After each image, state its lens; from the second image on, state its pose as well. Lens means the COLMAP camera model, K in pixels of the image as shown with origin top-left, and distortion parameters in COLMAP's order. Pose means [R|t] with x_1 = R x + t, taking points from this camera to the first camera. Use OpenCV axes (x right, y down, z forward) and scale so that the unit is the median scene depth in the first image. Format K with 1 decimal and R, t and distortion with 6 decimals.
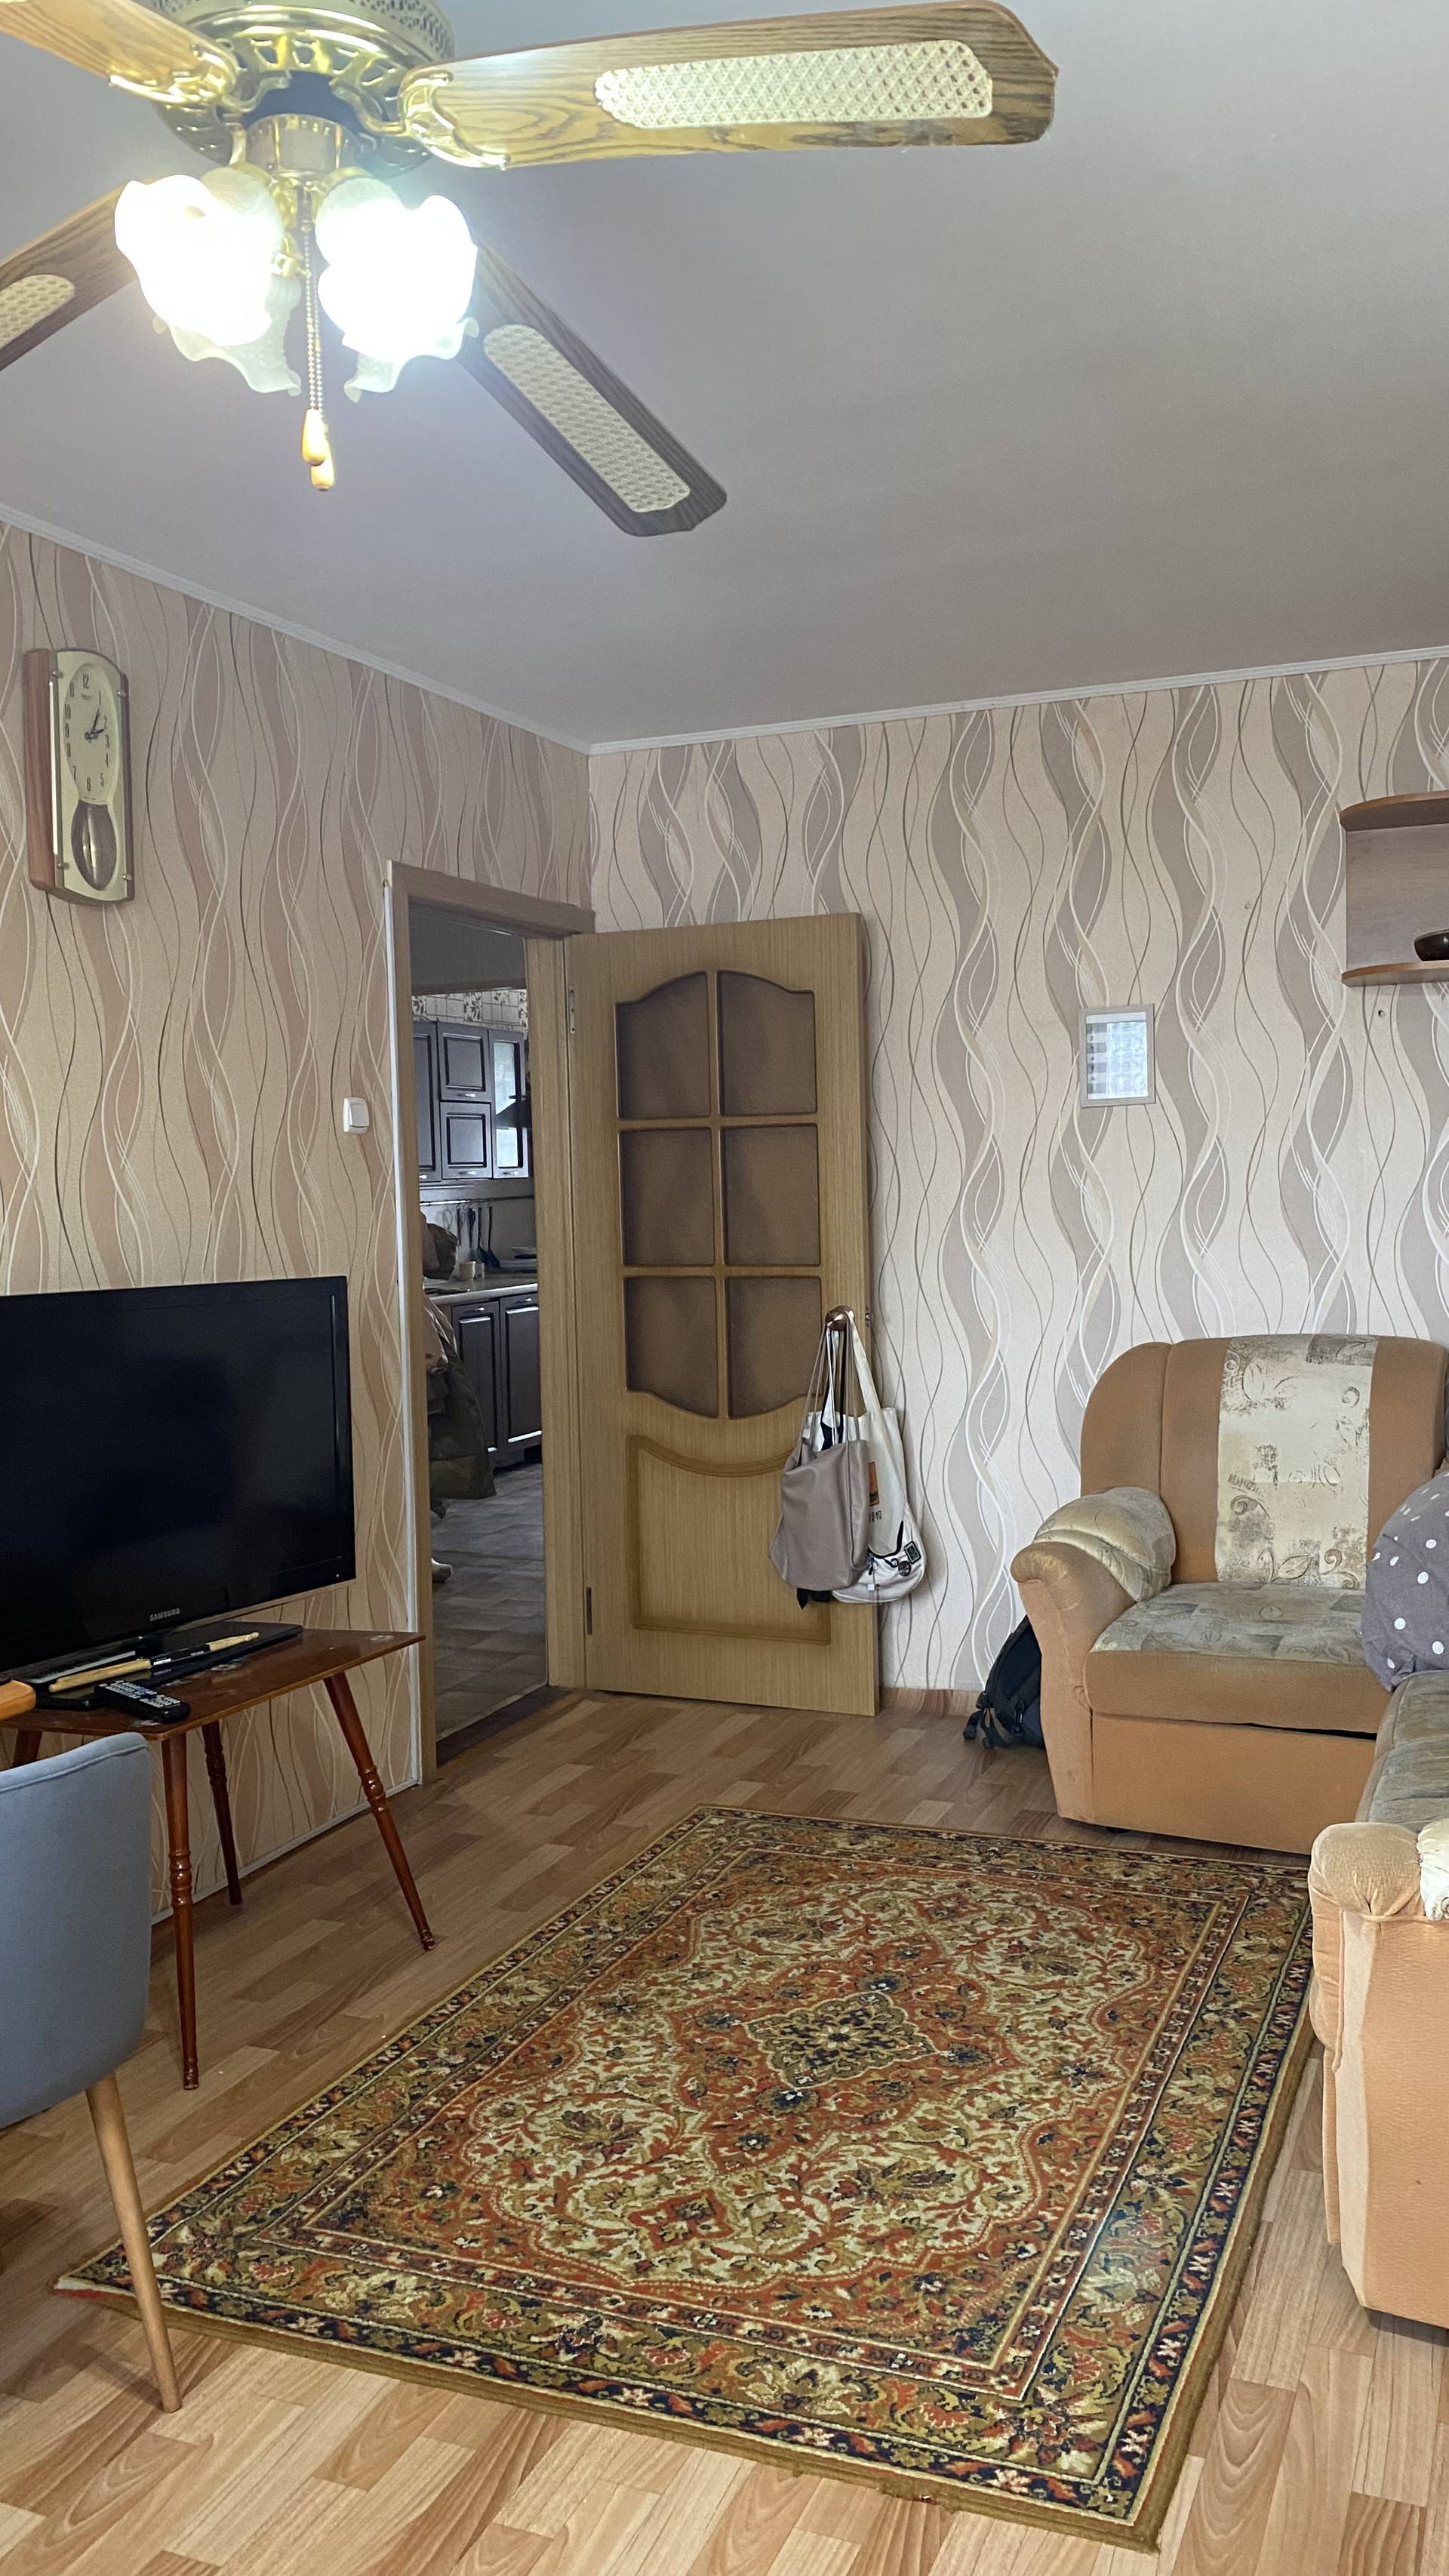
lens RADIAL K [[1959.3, 0, 720.4], [0, 1959.3, 1293.3], [0, 0, 1]] dist [0.088217, -0.032040]
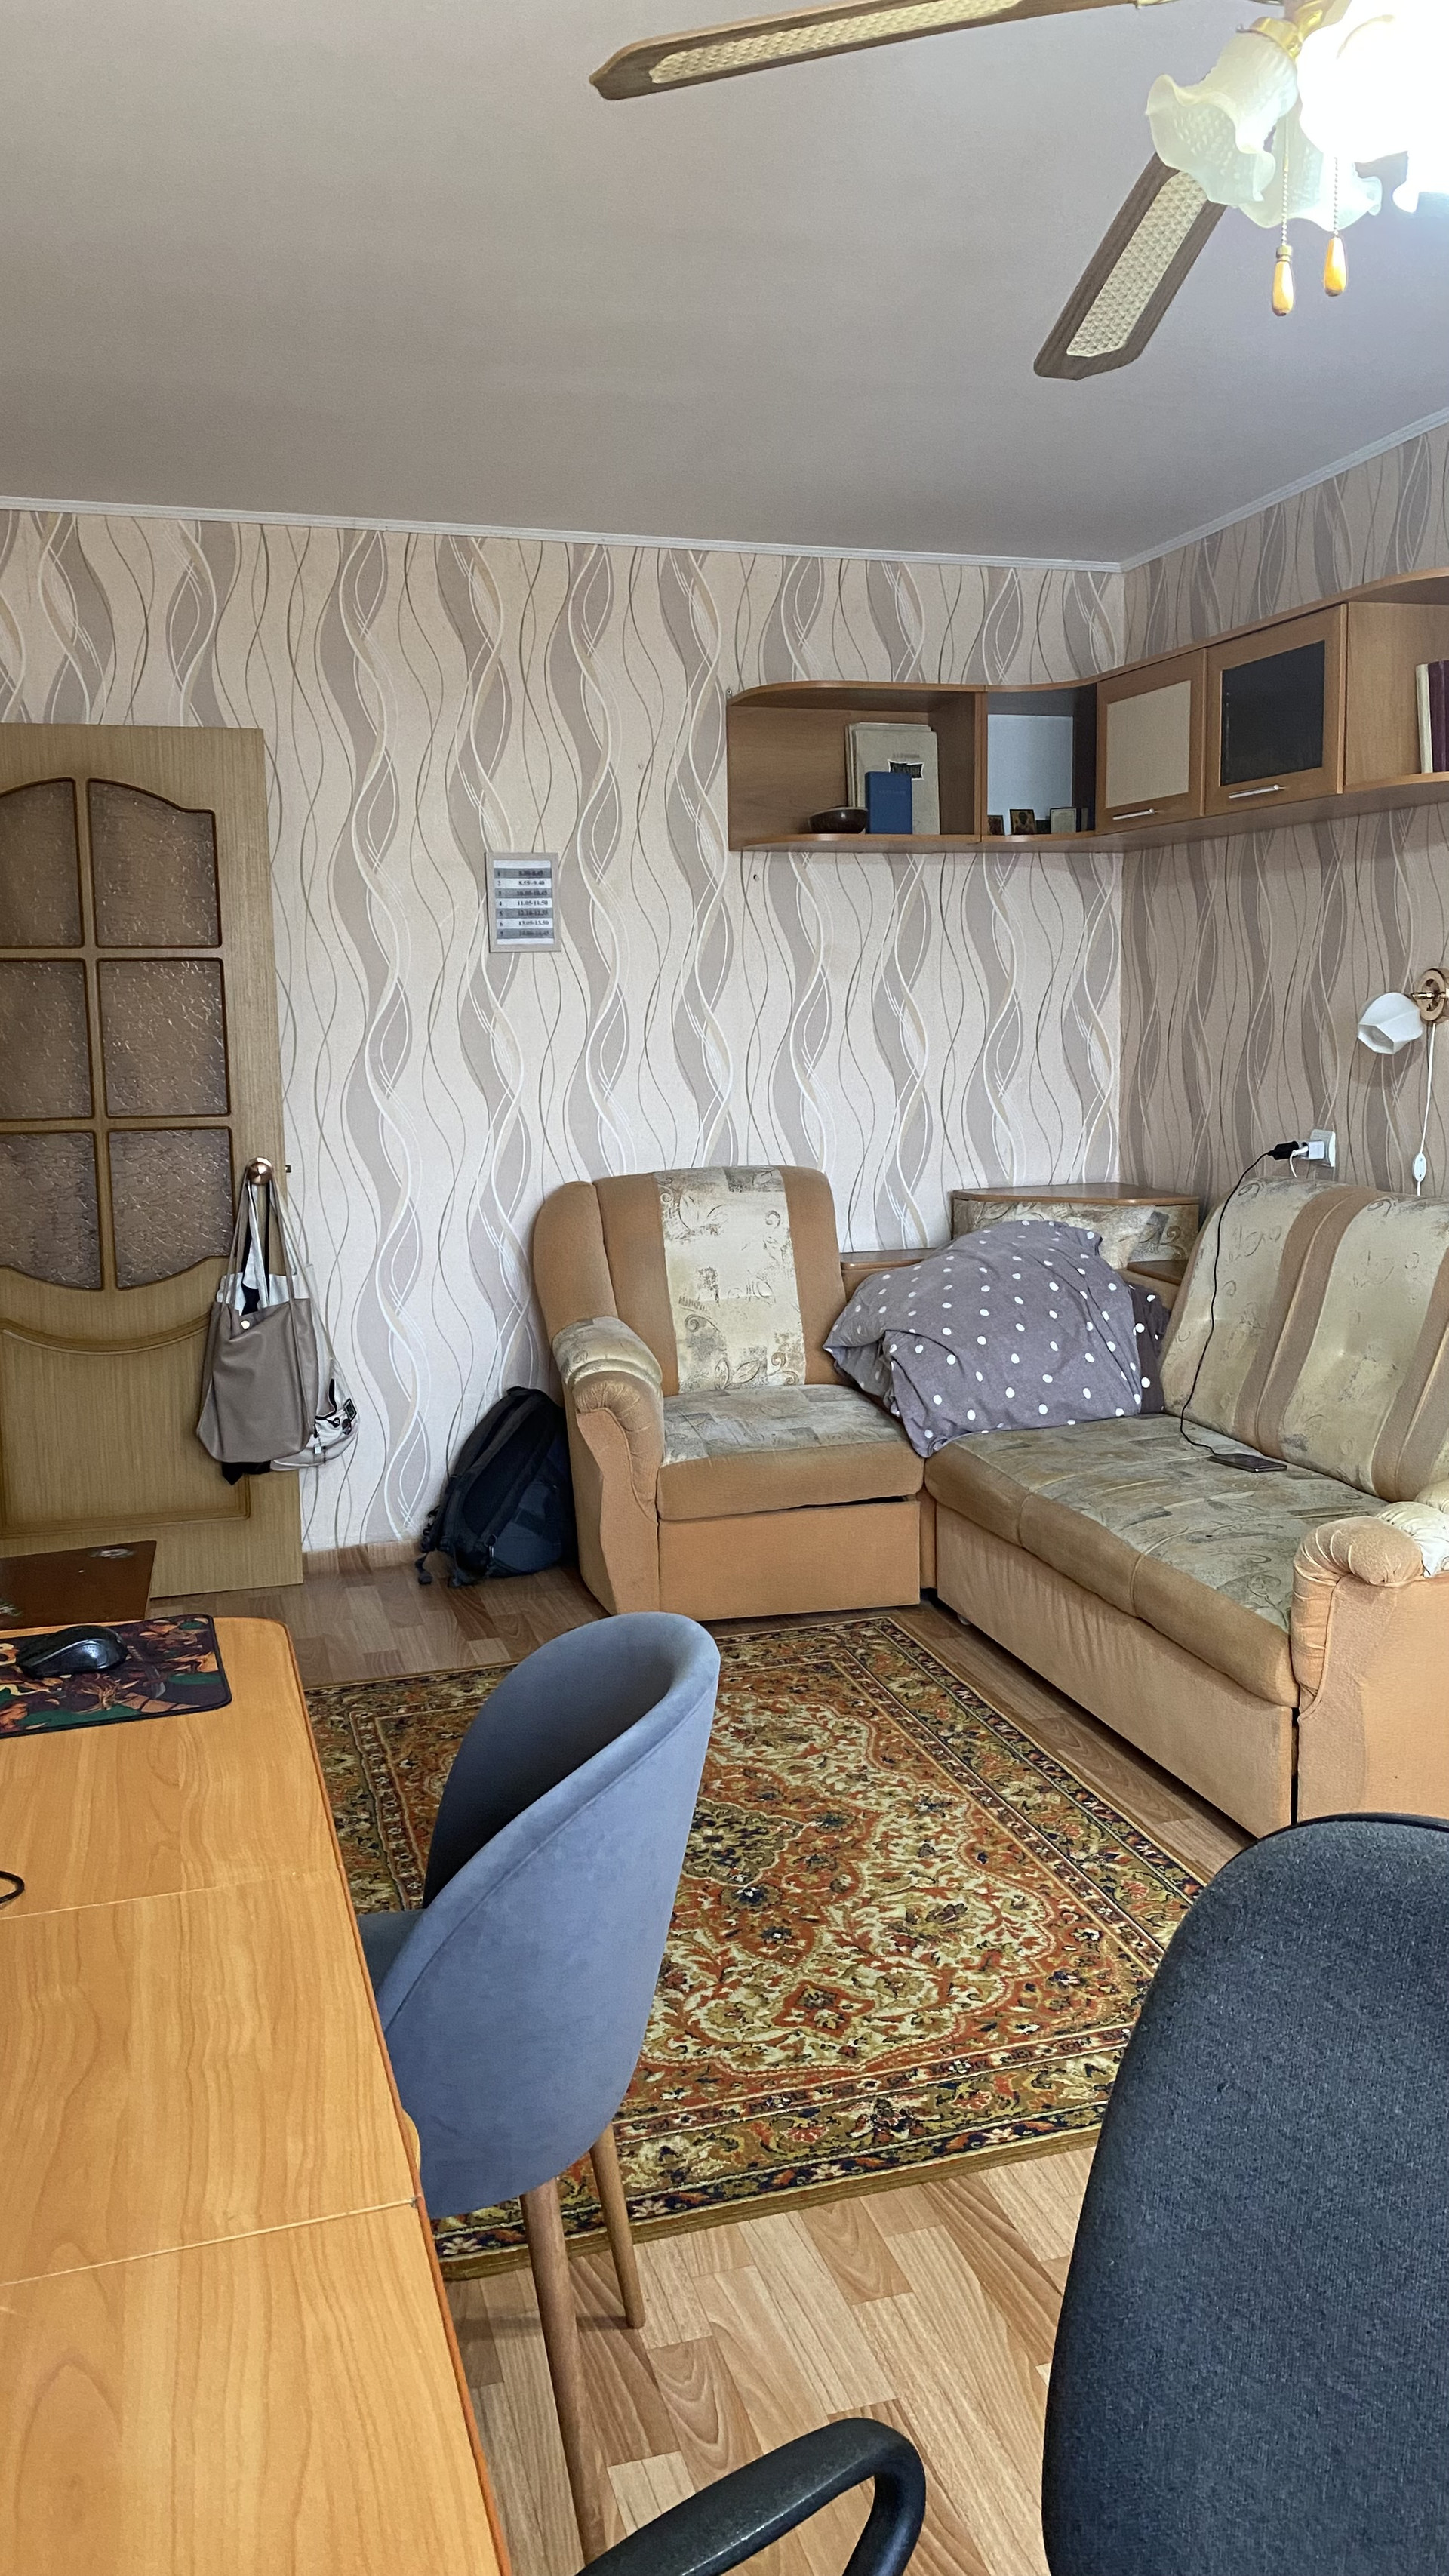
lens RADIAL K [[1959.3, 0, 726.7], [0, 1959.3, 1289.5], [0, 0, 1]] dist [0.088217, -0.032040]
pose [[0.782415, -0.078929, 0.617735, -0.391239], [0.036767, 0.996060, 0.080701, 0.001124], [-0.621671, -0.040429, 0.782234, 0.134496]]
